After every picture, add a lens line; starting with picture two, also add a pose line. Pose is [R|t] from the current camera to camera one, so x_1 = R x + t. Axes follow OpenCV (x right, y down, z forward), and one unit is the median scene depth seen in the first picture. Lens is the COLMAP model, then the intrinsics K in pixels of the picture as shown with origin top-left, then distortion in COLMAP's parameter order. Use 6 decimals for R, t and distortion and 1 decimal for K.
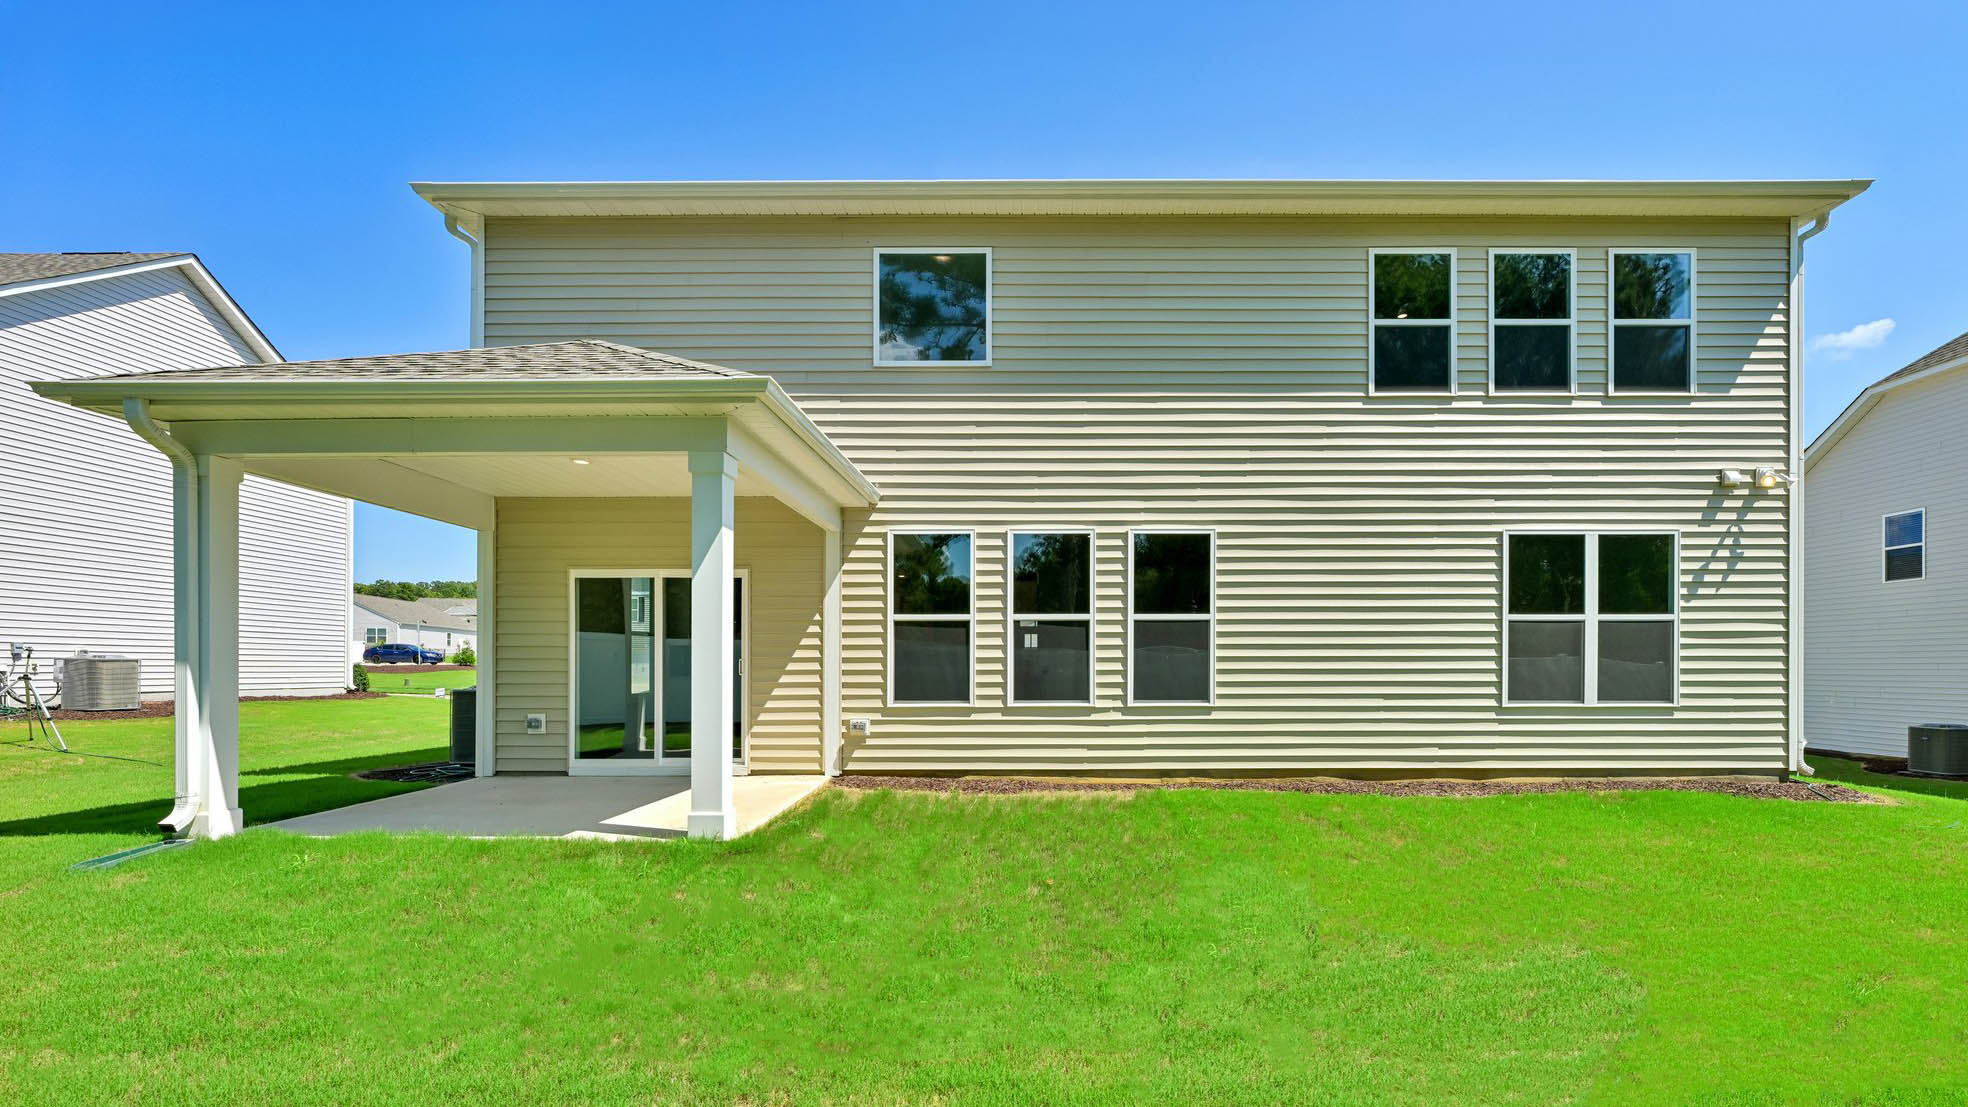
lens RADIAL K [[790.9, 0, 990.5], [0, 790.9, 556.8], [0, 0, 1]] dist [0.000549, -0.000177]
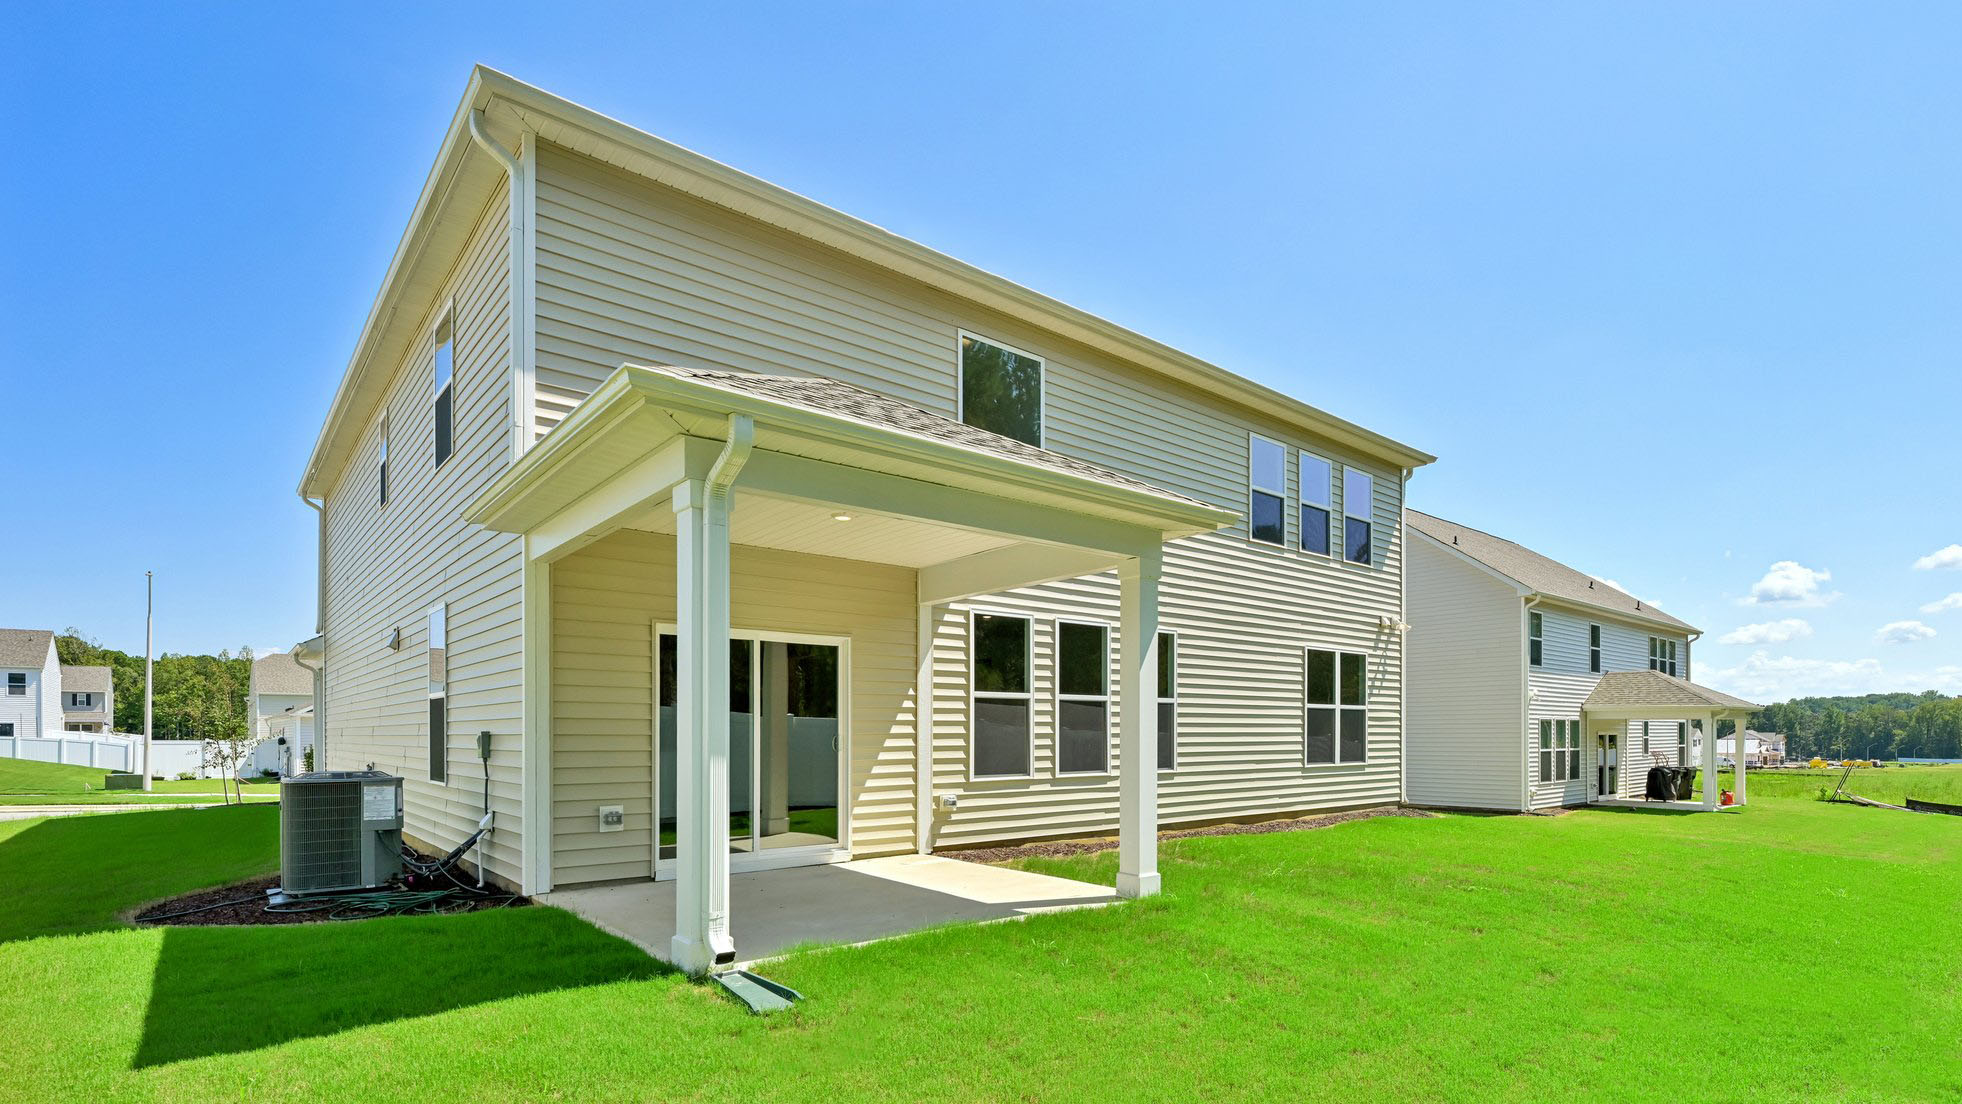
lens RADIAL K [[1045.5, 0, 981.0], [0, 1045.5, 552.0], [0, 0, 1]] dist [0.003202, 0.000271]
pose [[0.727549, 0.117075, 0.675992, -1.063840], [-0.085411, 0.993123, -0.080073, 0.000601], [-0.680718, 0.000520, 0.732545, -0.005641]]
